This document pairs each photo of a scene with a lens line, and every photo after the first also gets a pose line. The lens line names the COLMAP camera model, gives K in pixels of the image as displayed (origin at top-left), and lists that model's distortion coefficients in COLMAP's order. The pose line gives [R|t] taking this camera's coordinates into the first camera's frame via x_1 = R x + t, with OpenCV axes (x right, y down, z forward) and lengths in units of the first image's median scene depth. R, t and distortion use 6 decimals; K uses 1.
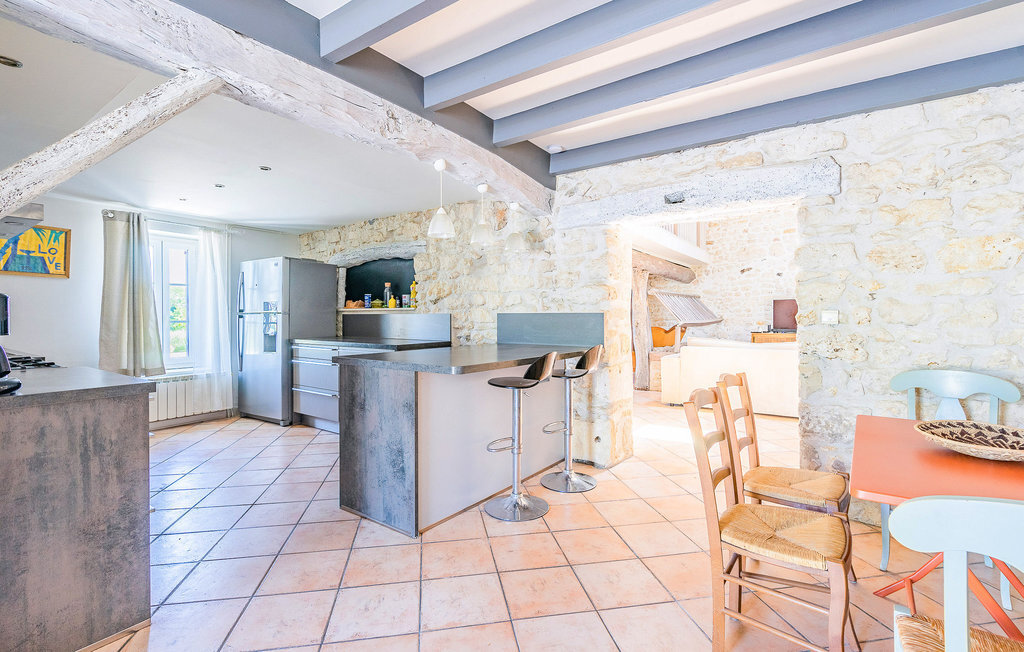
lens RADIAL K [[470.0, 0, 497.6], [0, 470.0, 315.4], [0, 0, 1]] dist [-0.002131, 0.000267]
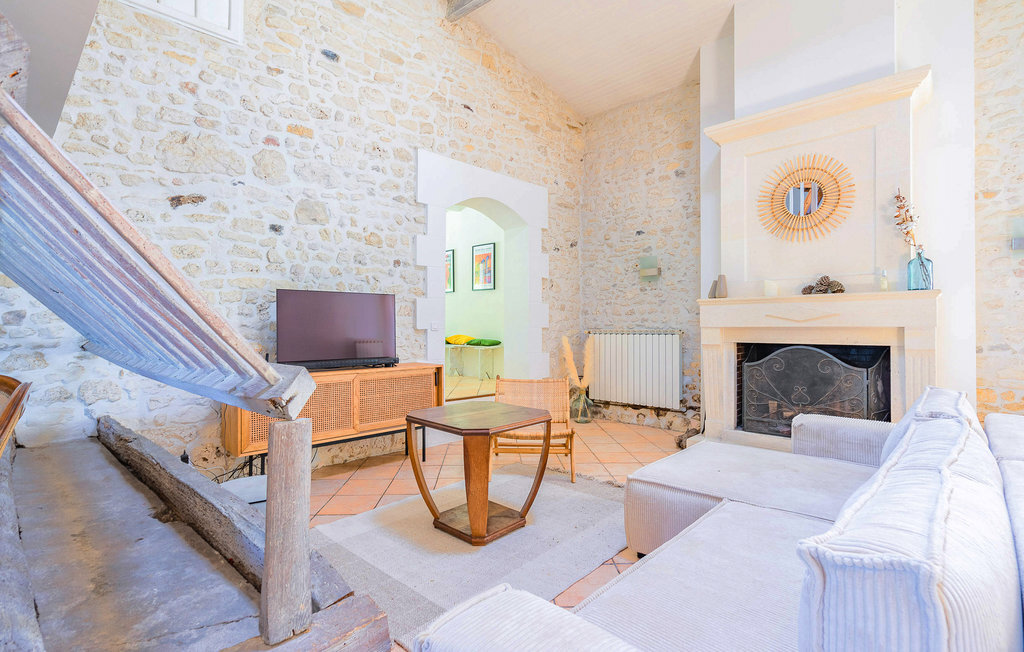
lens RADIAL K [[469.5, 0, 512.9], [0, 469.5, 321.9], [0, 0, 1]] dist [-0.000286, 0.000212]
pose [[0.117795, 0.008533, 0.993001, 0.603242], [-0.000853, 0.999964, -0.008492, -0.007218], [-0.993038, 0.000154, 0.117798, 2.062697]]
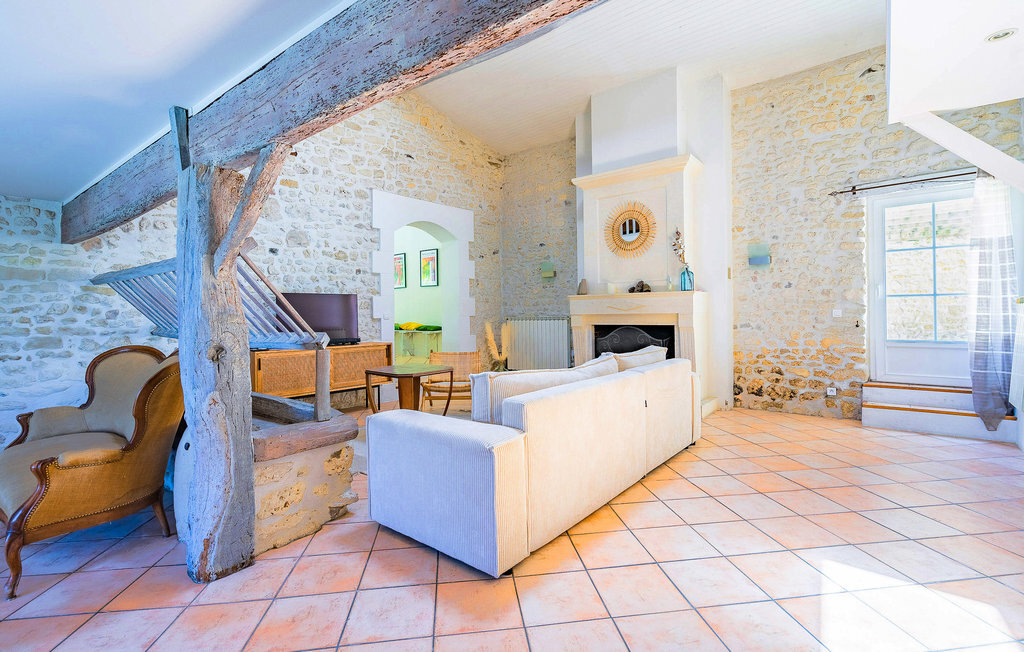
lens RADIAL K [[464.0, 0, 514.5], [0, 464.0, 311.2], [0, 0, 1]] dist [-0.000363, 0.000239]
pose [[0.036446, 0.003626, 0.999329, 0.050449], [0.010551, 0.999936, -0.004013, -0.013050], [-0.999280, 0.010691, 0.036405, 1.854498]]
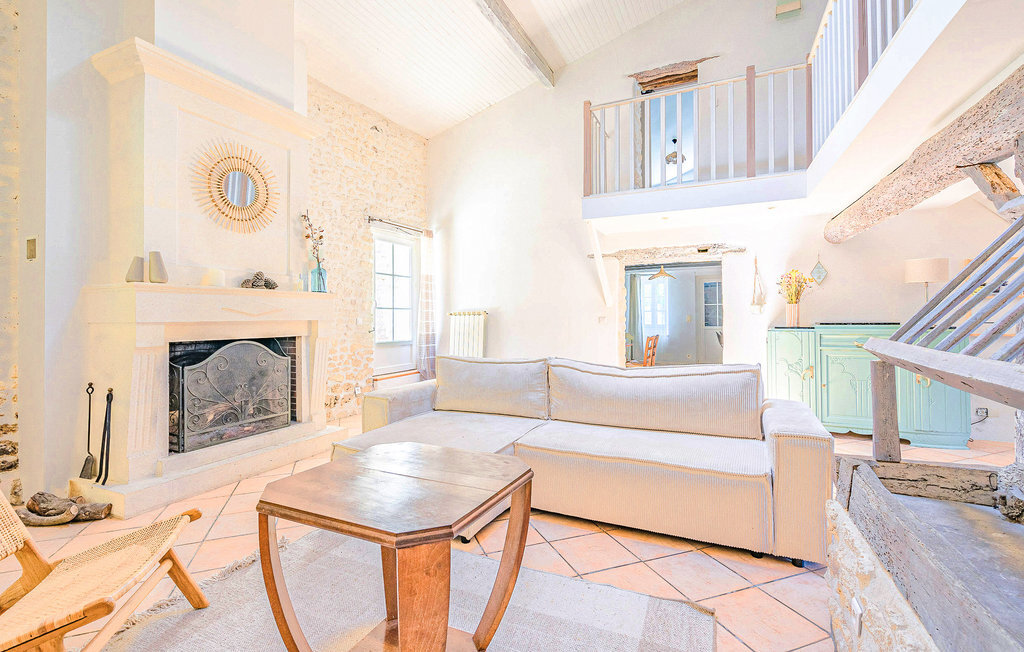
lens RADIAL K [[469.8, 0, 512.0], [0, 469.8, 312.0], [0, 0, 1]] dist [0.000321, 0.000040]
pose [[-0.979847, 0.001795, -0.199743, 1.450143], [0.004789, 0.999883, -0.014506, -0.008542], [0.199694, -0.015170, -0.979741, 2.735109]]
